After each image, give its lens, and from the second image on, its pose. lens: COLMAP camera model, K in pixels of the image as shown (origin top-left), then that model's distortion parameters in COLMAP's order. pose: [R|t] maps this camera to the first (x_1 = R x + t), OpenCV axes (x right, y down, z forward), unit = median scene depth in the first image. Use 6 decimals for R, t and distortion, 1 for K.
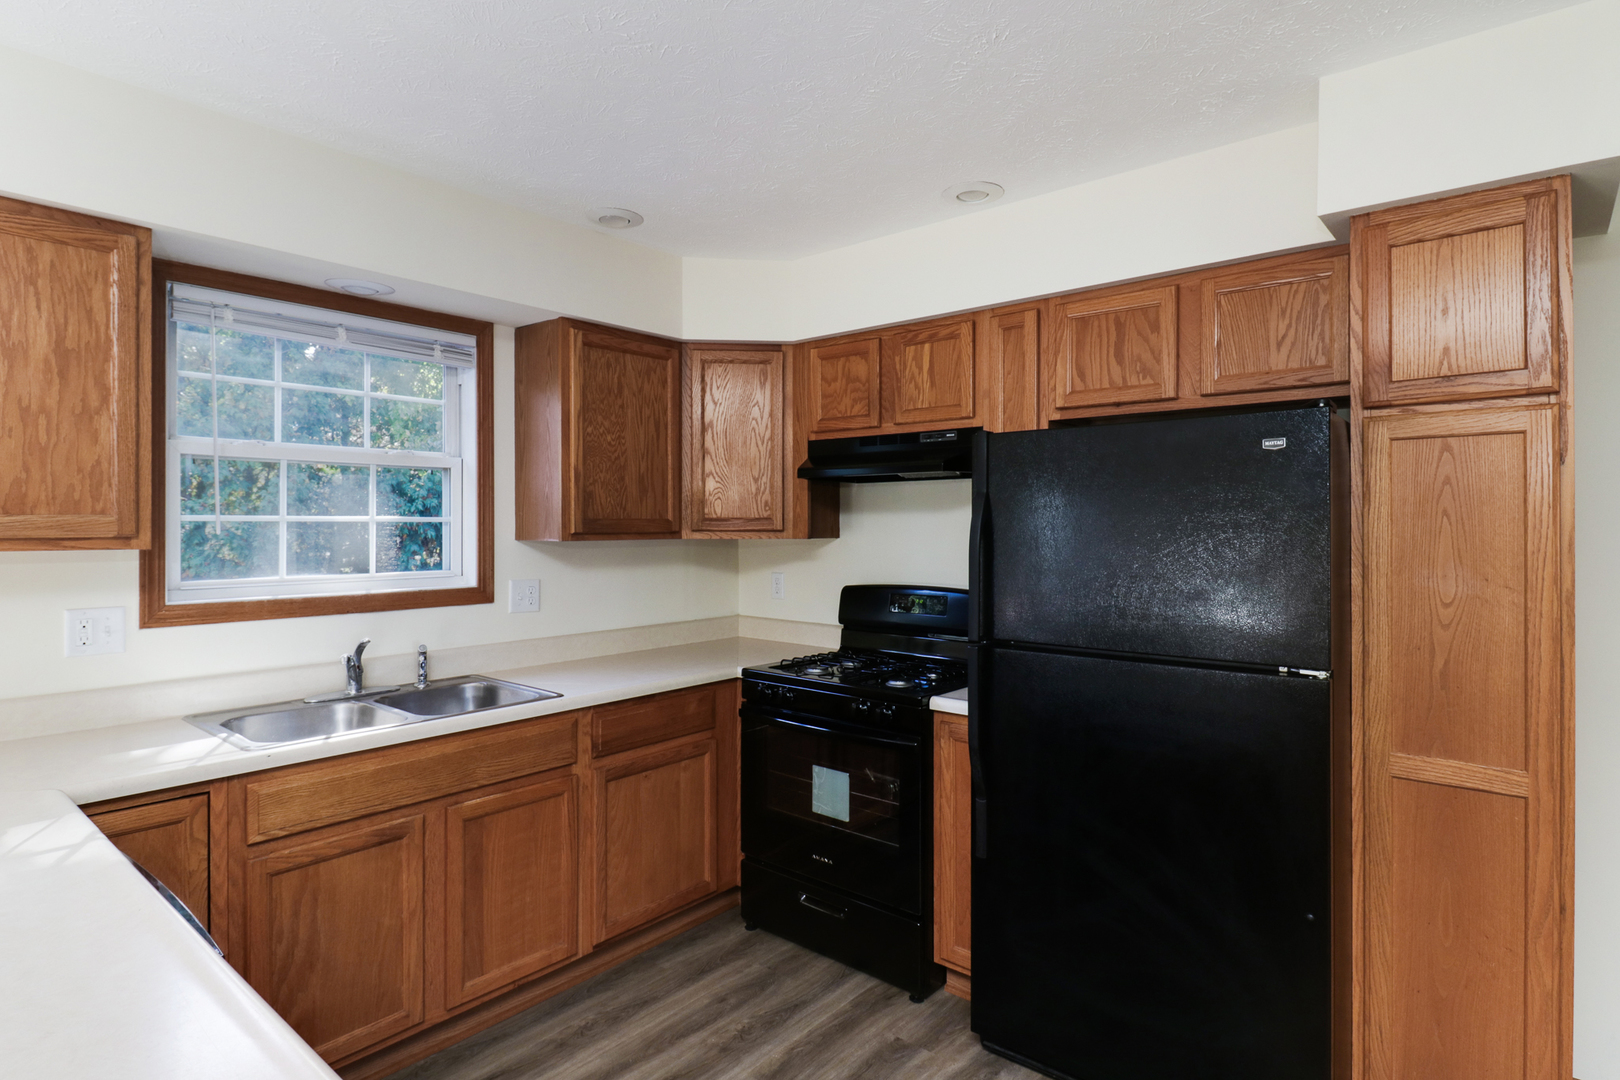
lens RADIAL K [[855.7, 0, 819.6], [0, 855.7, 518.1], [0, 0, 1]] dist [0.020260, 0.000105]
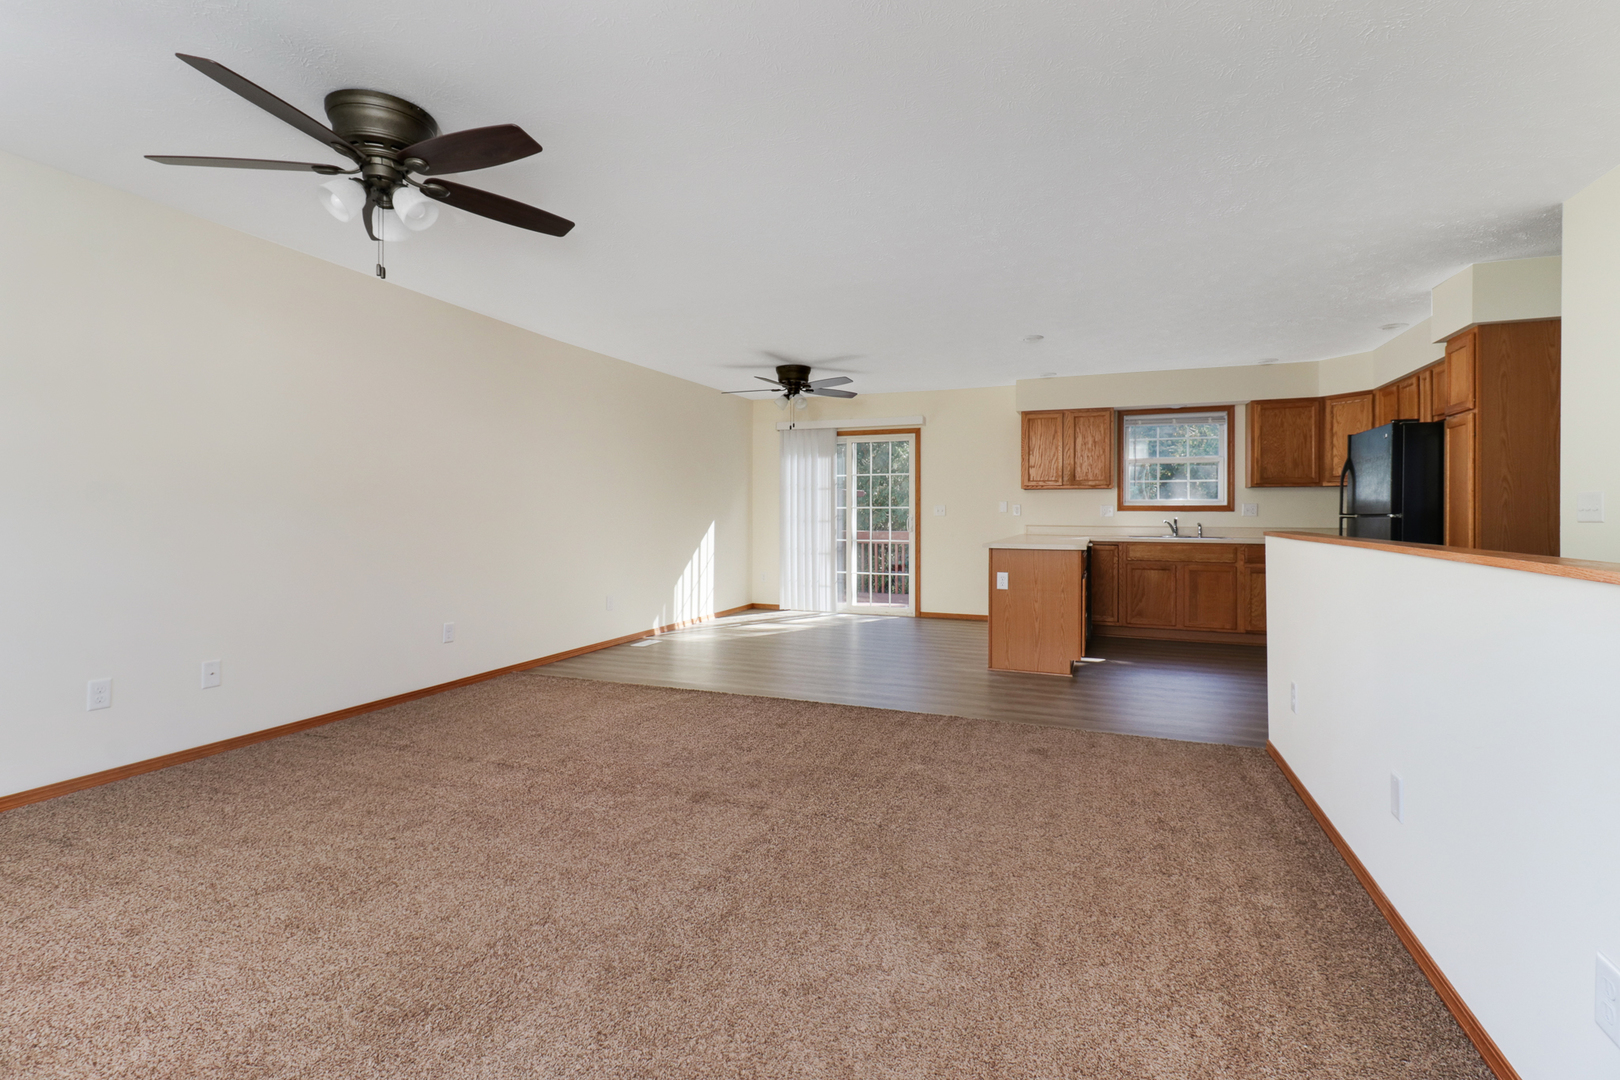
lens RADIAL K [[741.3, 0, 810.2], [0, 741.3, 516.1], [0, 0, 1]] dist [0.022478, -0.014064]
pose [[0.323708, 0.003770, -0.946149, 1.377258], [0.002068, 0.999987, 0.004692, 0.100315], [0.946155, -0.003476, 0.323696, -0.976441]]
